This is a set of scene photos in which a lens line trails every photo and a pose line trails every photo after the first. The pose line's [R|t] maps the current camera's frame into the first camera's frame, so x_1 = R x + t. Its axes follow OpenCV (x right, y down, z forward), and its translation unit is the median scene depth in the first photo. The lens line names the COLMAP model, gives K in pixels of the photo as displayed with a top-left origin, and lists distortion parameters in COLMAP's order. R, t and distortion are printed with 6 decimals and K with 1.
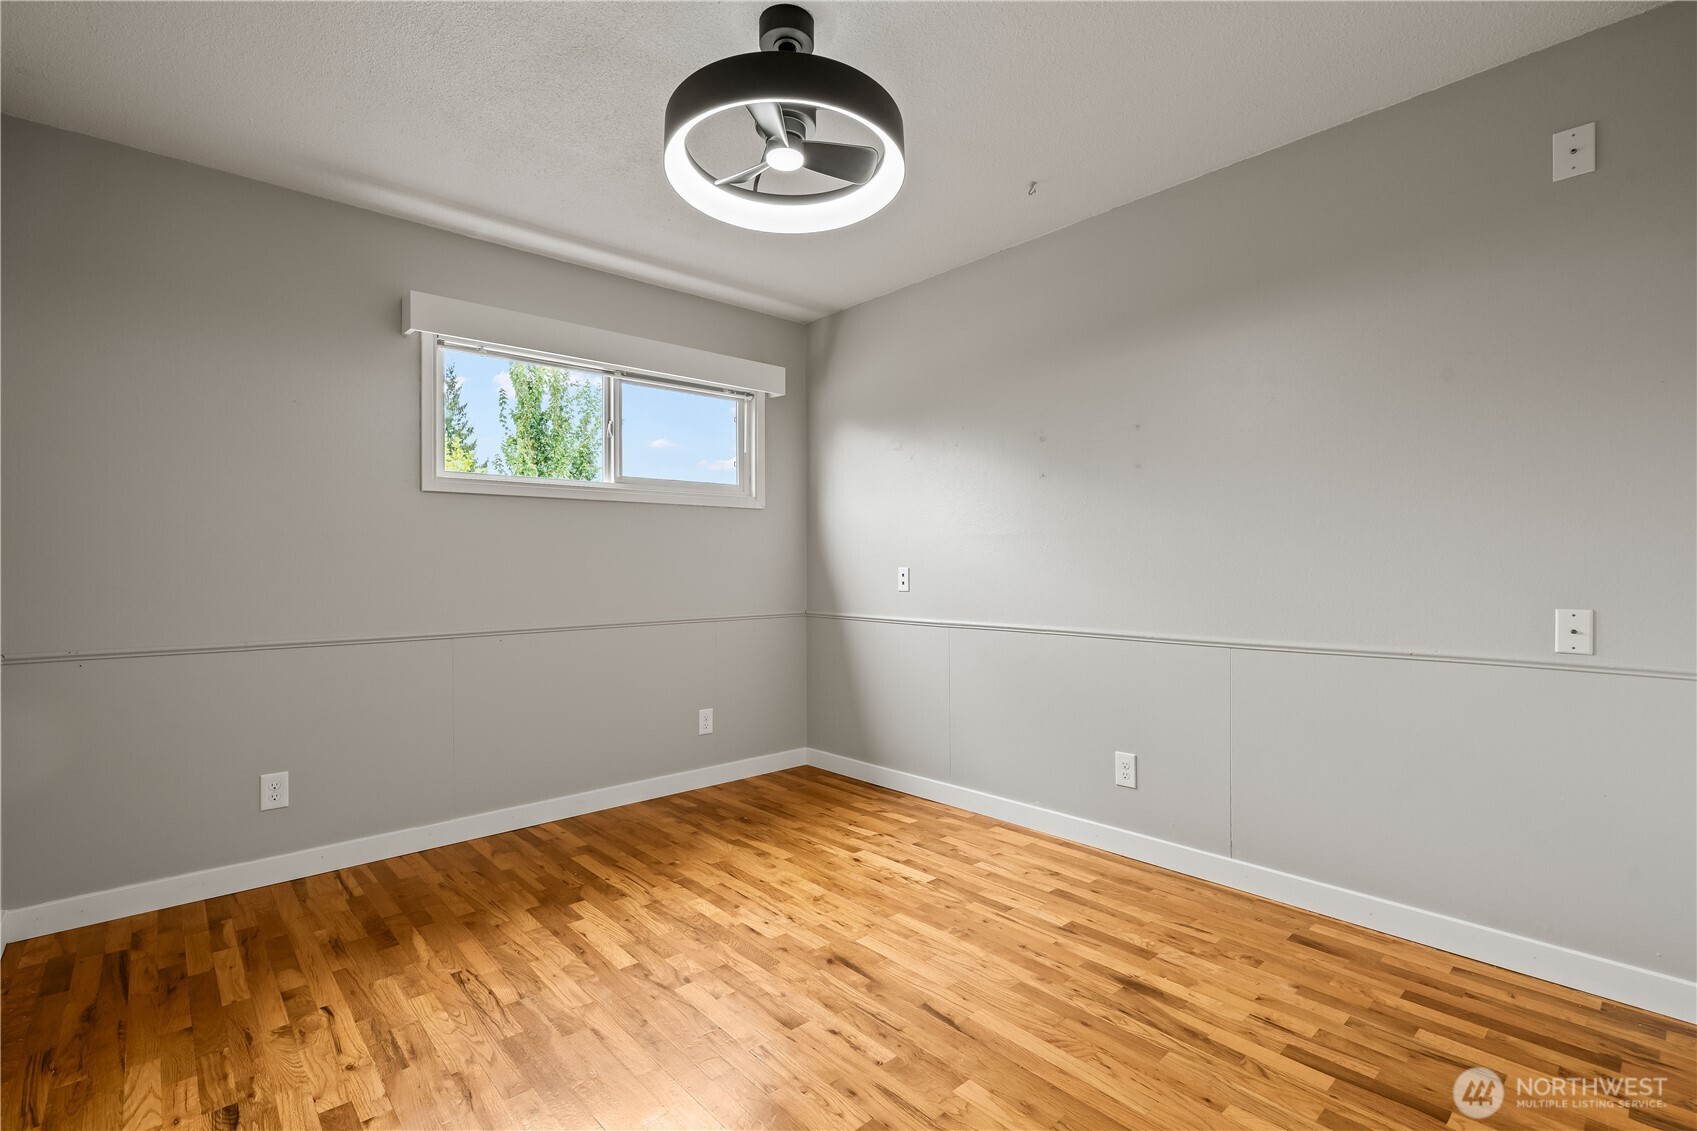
lens RADIAL K [[785.0, 0, 845.7], [0, 785.0, 564.8], [0, 0, 1]] dist [-0.006647, -0.000587]
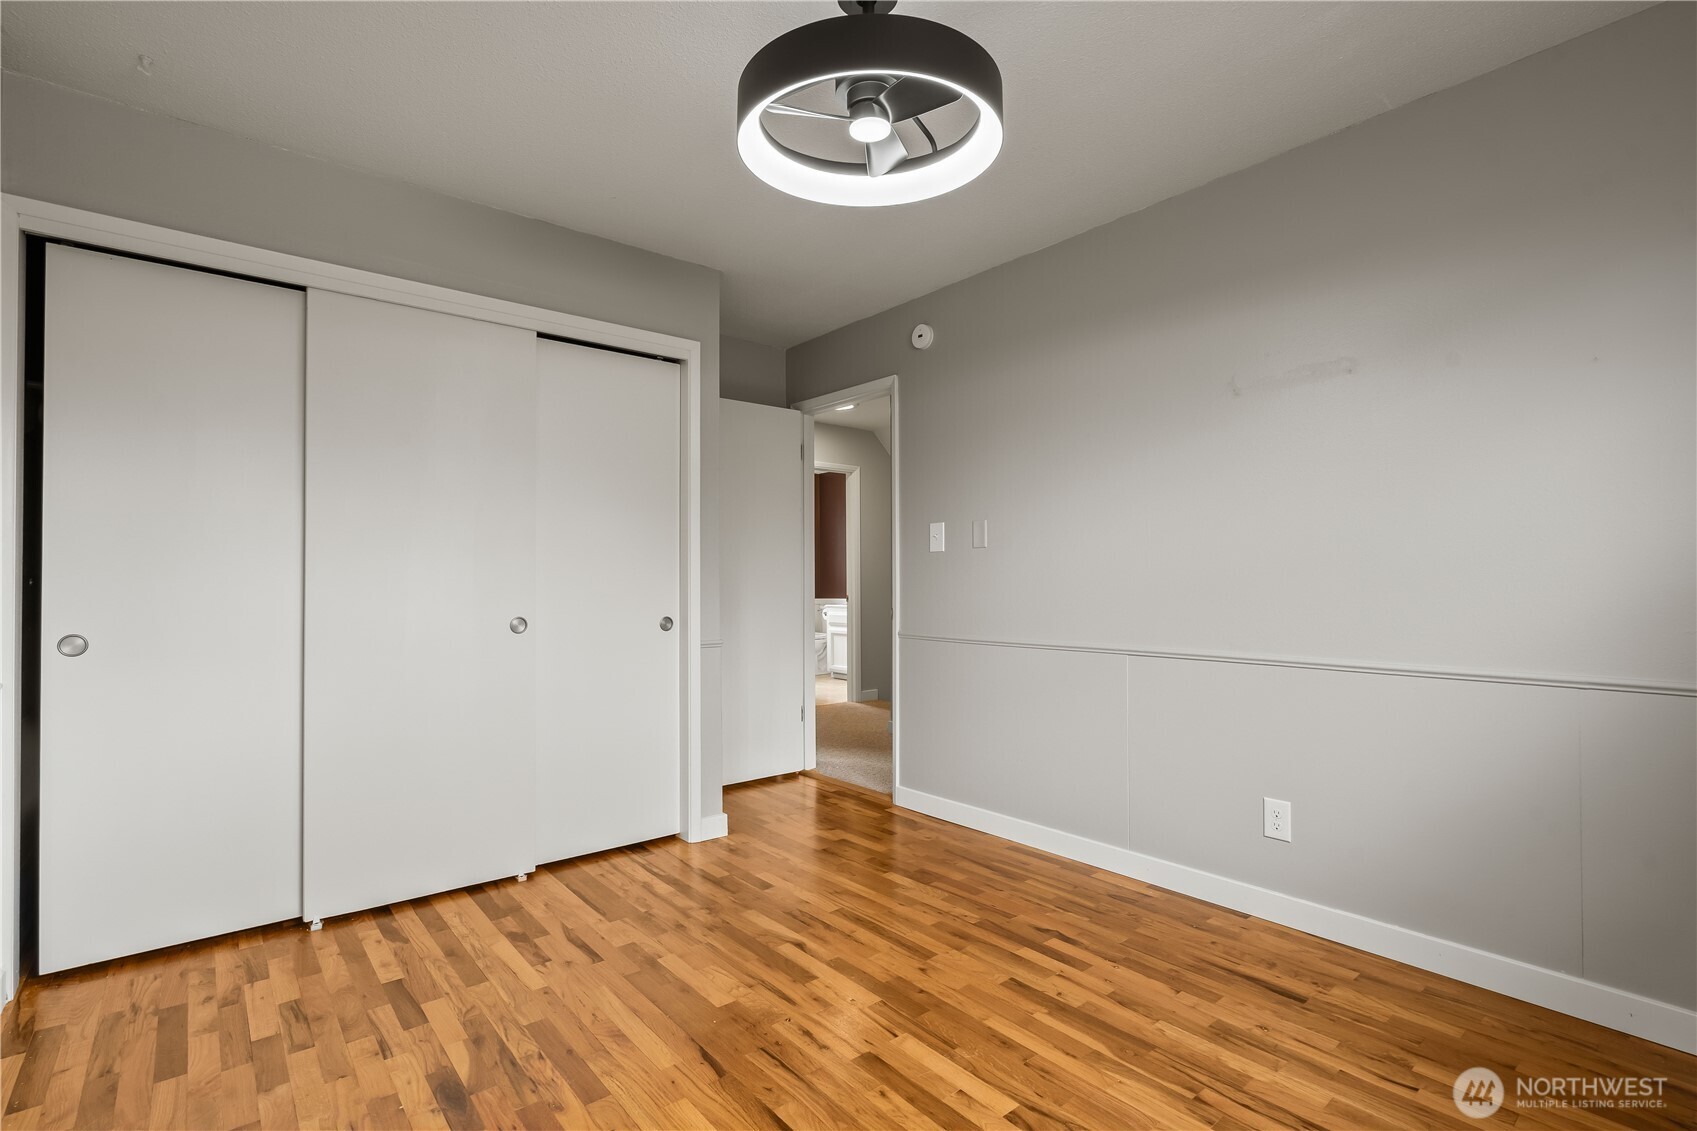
lens RADIAL K [[785.0, 0, 850.4], [0, 785.0, 571.2], [0, 0, 1]] dist [-0.006647, -0.000587]
pose [[-0.999197, 0.009498, 0.038933, -0.089377], [0.008934, 0.999853, -0.014635, 0.002608], [-0.039067, -0.014275, -0.999135, 1.977245]]
